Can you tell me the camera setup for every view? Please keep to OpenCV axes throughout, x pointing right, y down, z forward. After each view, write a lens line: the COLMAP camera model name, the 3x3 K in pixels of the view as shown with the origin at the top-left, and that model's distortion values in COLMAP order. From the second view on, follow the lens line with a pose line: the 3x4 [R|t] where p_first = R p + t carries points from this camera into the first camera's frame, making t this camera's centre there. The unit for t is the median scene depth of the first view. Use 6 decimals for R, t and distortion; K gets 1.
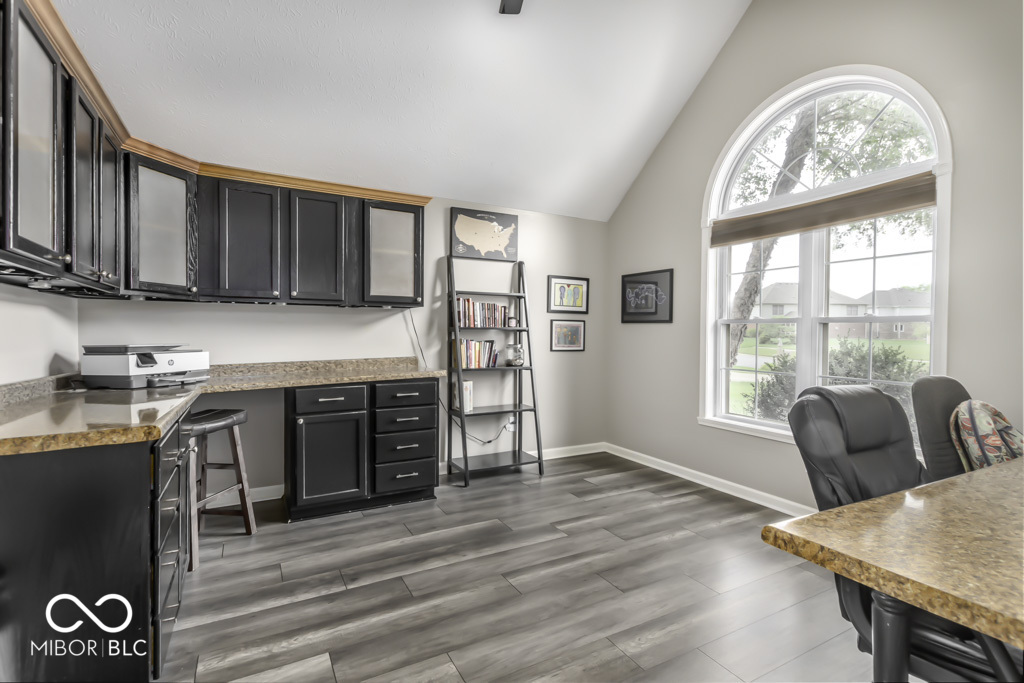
lens RADIAL K [[468.6, 0, 509.4], [0, 468.6, 340.1], [0, 0, 1]] dist [0.000958, 0.000070]
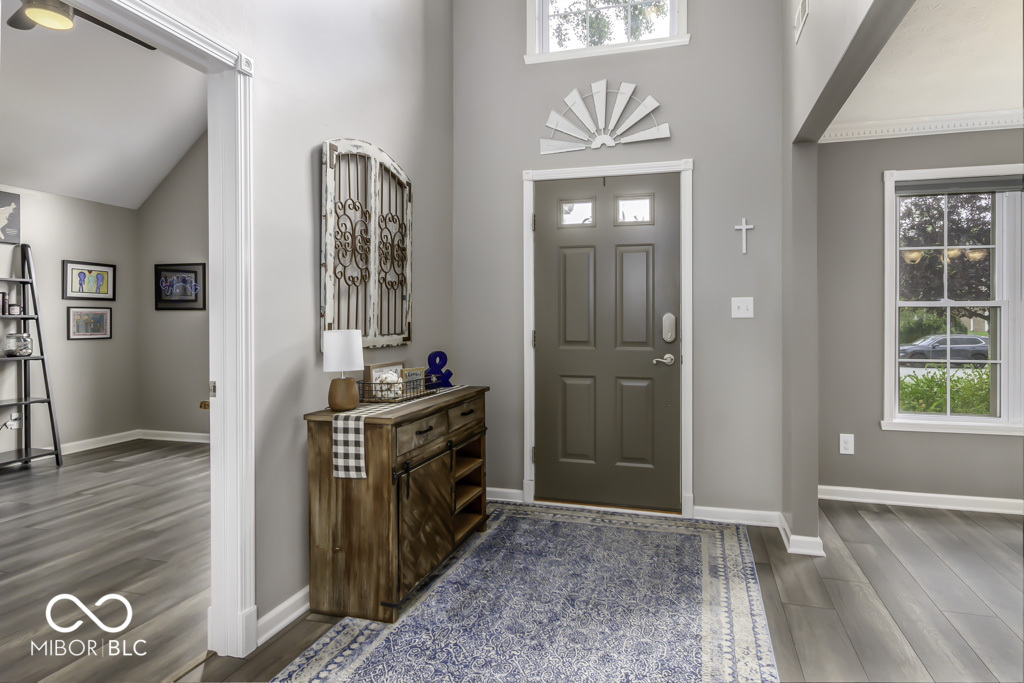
lens RADIAL K [[568.1, 0, 527.6], [0, 568.1, 324.2], [0, 0, 1]] dist [0.004690, 0.002141]
pose [[0.709261, -0.015382, 0.704778, -0.068911], [0.018522, 0.999823, 0.003181, 0.006024], [-0.704702, 0.010798, 0.709421, -0.506979]]
